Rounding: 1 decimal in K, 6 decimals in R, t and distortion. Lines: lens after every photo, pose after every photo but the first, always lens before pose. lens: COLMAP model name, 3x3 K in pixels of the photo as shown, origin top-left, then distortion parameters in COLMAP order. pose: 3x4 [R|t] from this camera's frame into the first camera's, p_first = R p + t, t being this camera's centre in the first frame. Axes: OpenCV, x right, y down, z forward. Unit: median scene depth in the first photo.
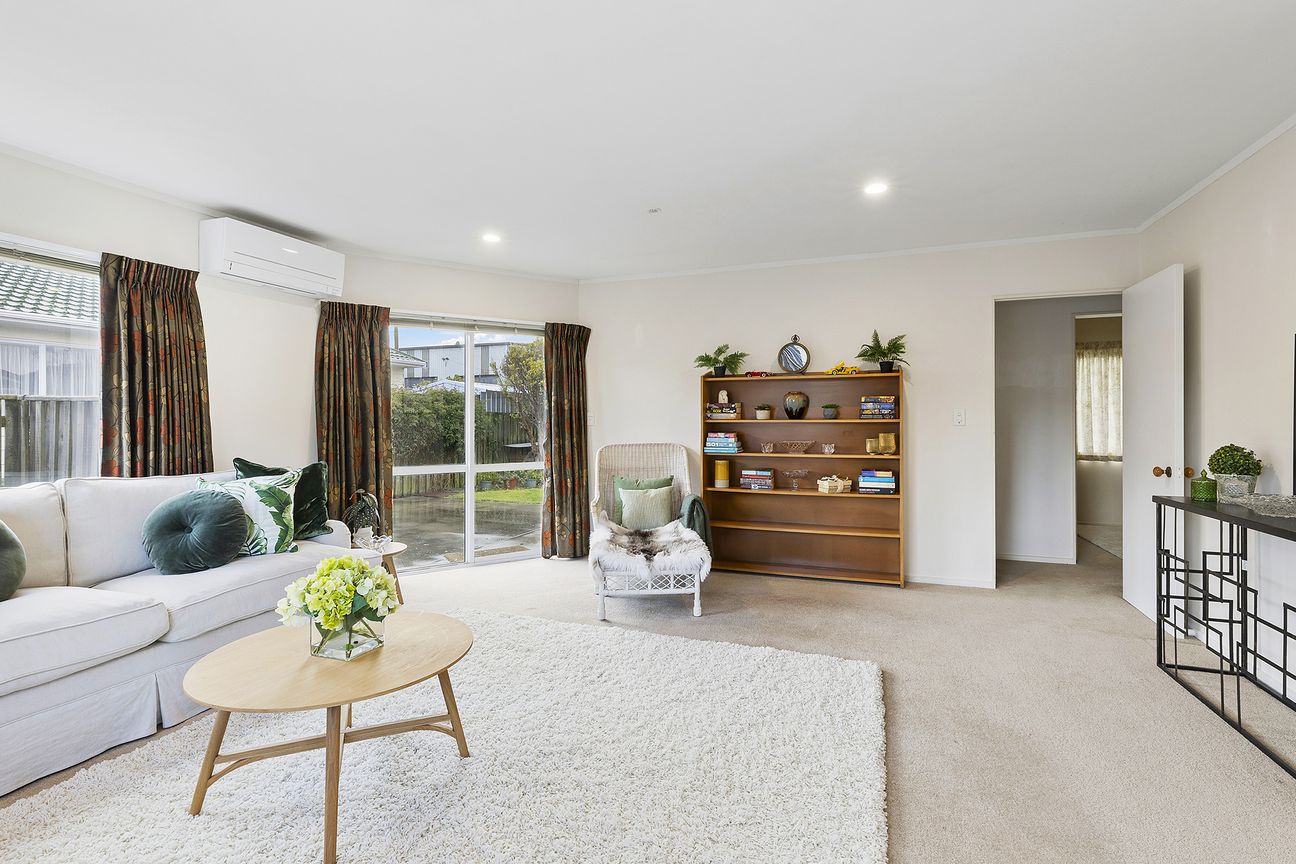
lens RADIAL K [[603.3, 0, 645.9], [0, 603.3, 414.6], [0, 0, 1]] dist [0.003424, 0.000167]
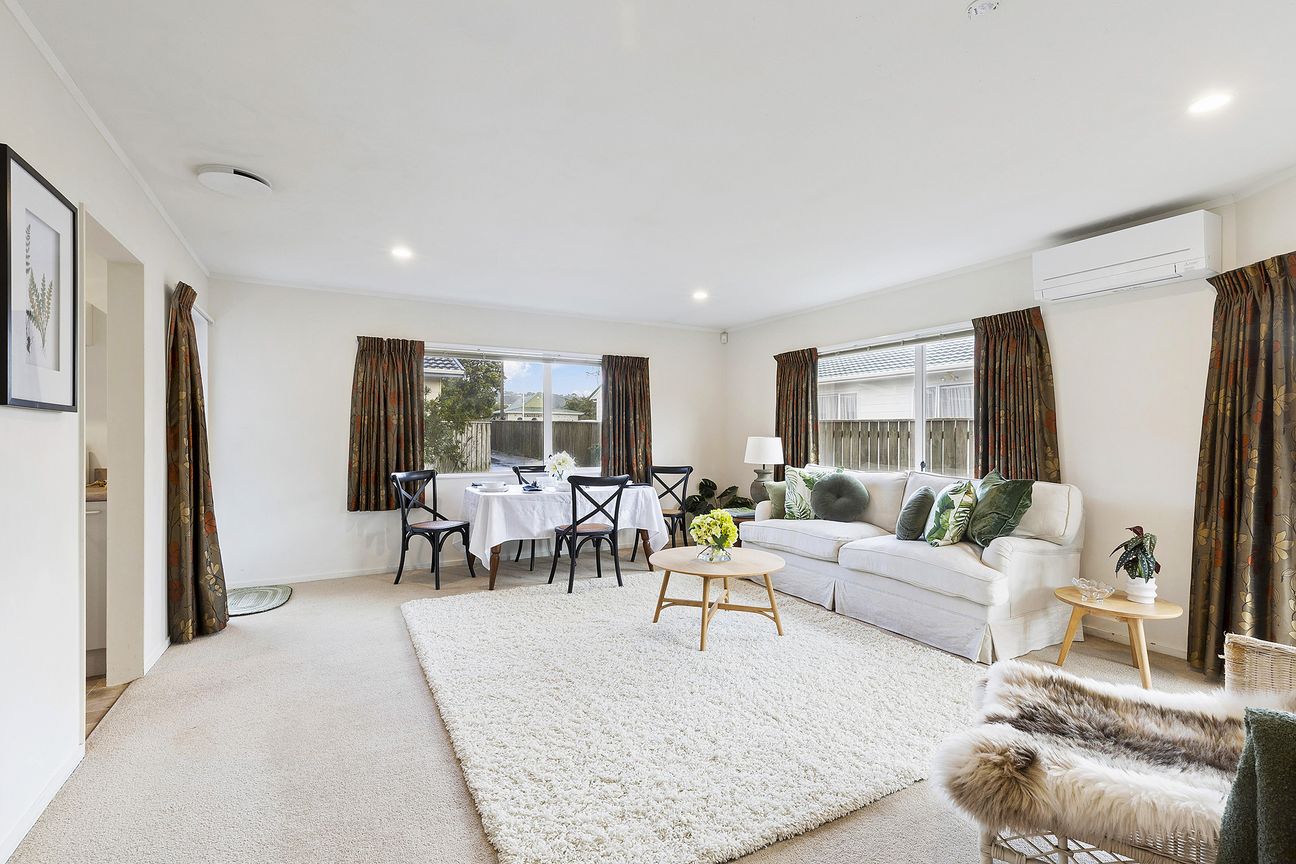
lens RADIAL K [[586.7, 0, 648.0], [0, 586.7, 432.0], [0, 0, 1]] dist [0.002124, 0.000205]
pose [[-0.652648, 0.002054, -0.757658, 0.479506], [0.011163, 0.999914, -0.006905, 0.000708], [0.757579, -0.012964, -0.652615, 0.952596]]
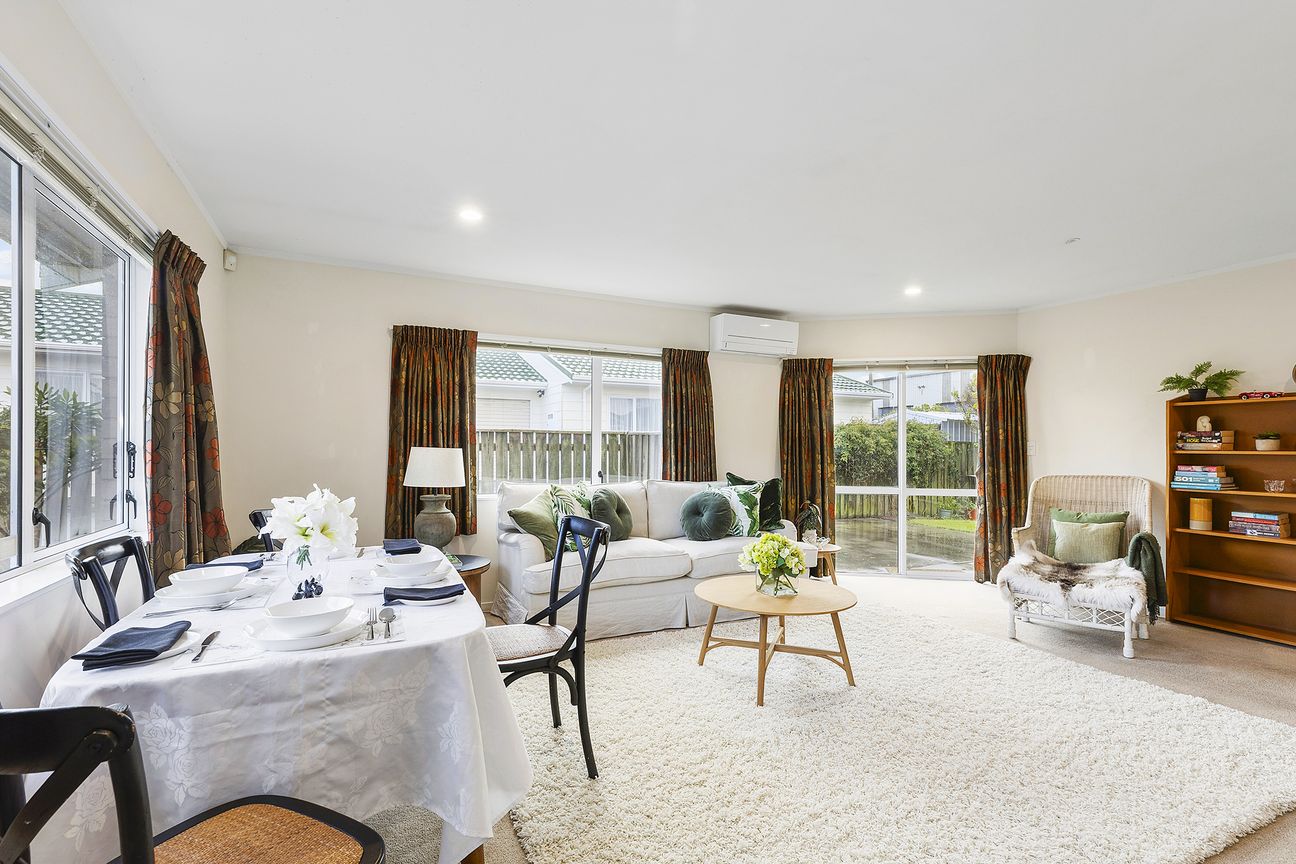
lens RADIAL K [[597.1, 0, 650.0], [0, 597.1, 443.6], [0, 0, 1]] dist [0.002465, 0.000092]
pose [[0.729019, 0.001325, -0.684492, 0.157487], [-0.001098, 0.999999, 0.000767, -0.001340], [0.684493, 0.000193, 0.729020, -0.173573]]
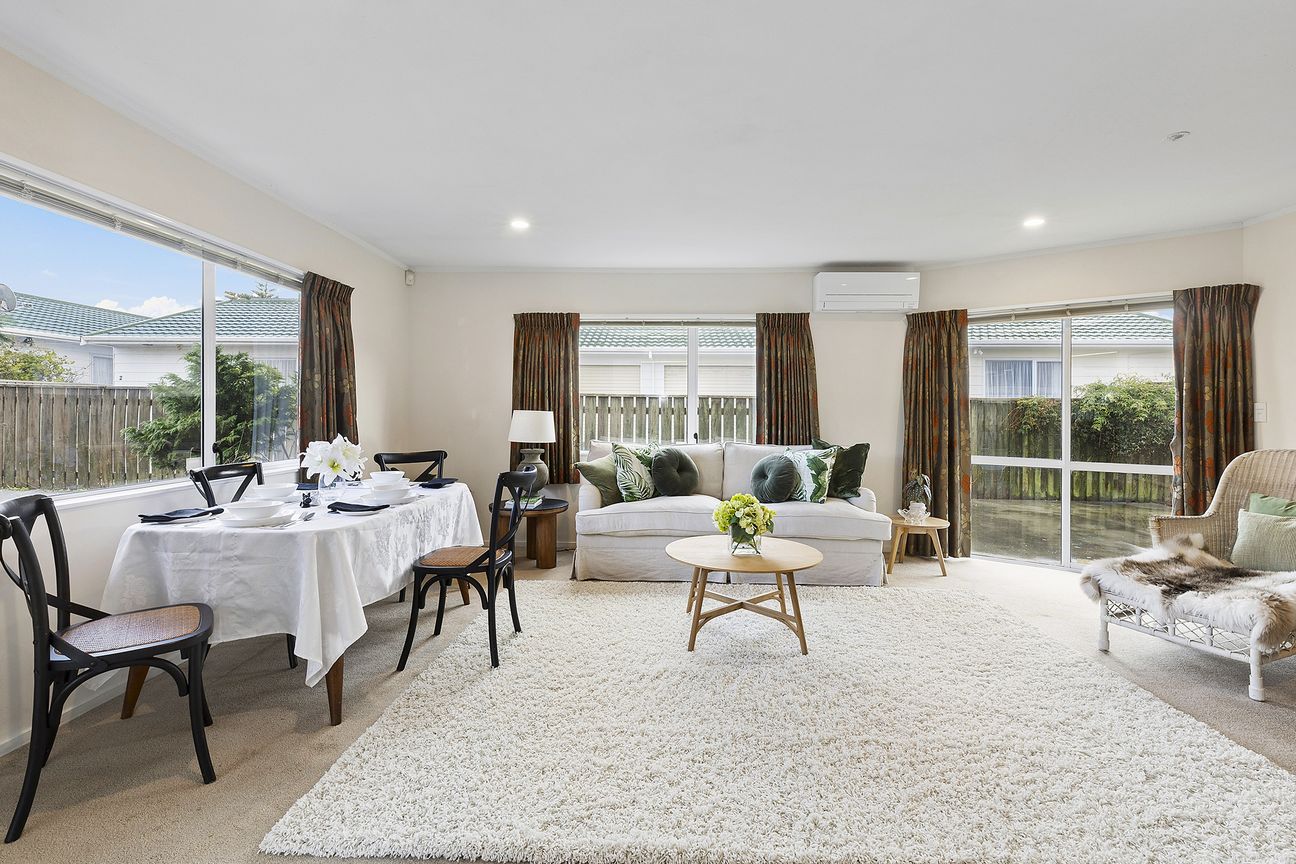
lens RADIAL K [[594.9, 0, 647.0], [0, 594.9, 414.4], [0, 0, 1]] dist [0.001349, 0.000132]
pose [[0.325608, 0.008958, -0.945463, 0.435317], [0.001049, 0.999951, 0.009835, 0.001876], [0.945504, -0.004194, 0.325582, 0.109613]]
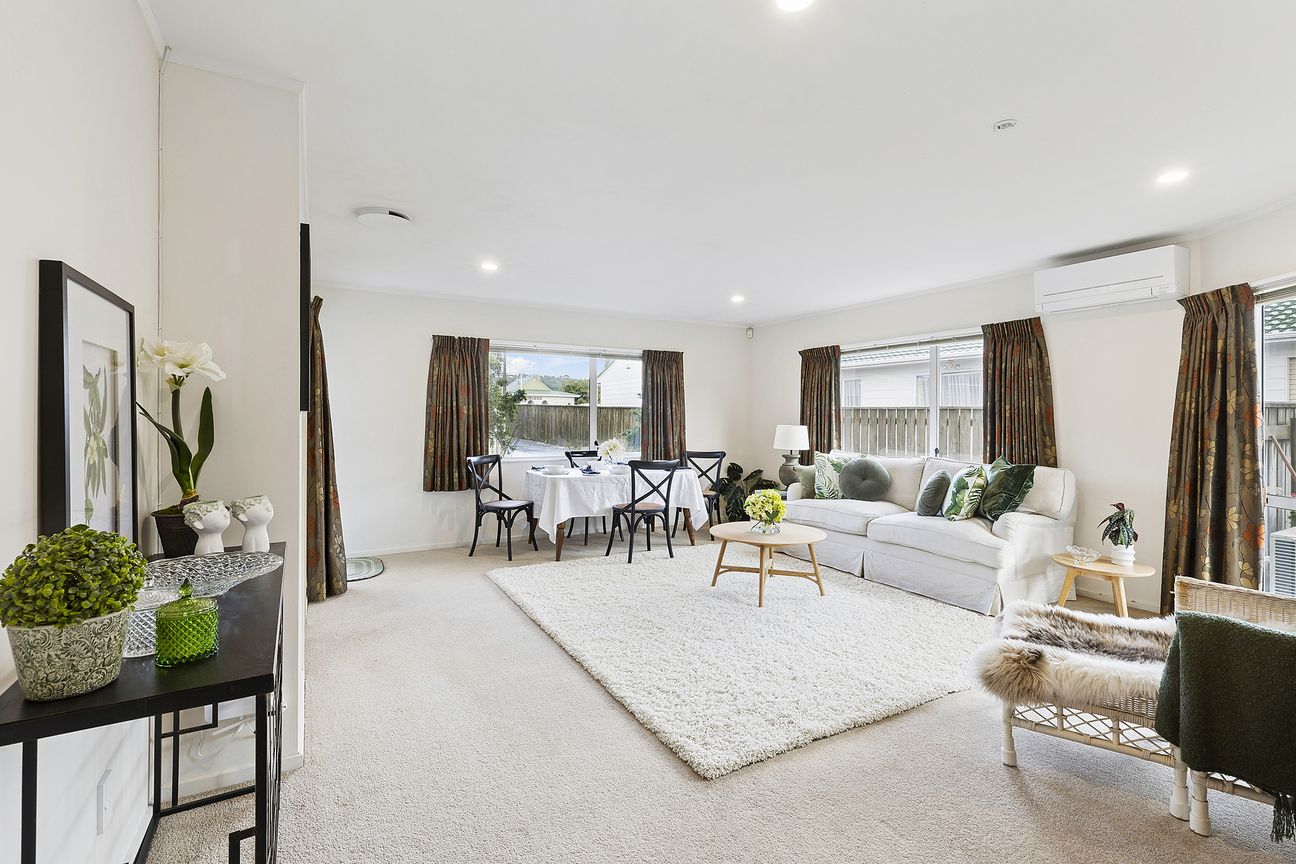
lens RADIAL K [[594.9, 0, 647.0], [0, 594.9, 414.4], [0, 0, 1]] dist [0.001349, 0.000132]
pose [[-0.644458, 0.000490, -0.764639, 0.679958], [0.008752, 0.999939, -0.006736, -0.015127], [0.764589, -0.011033, -0.644423, 0.970096]]
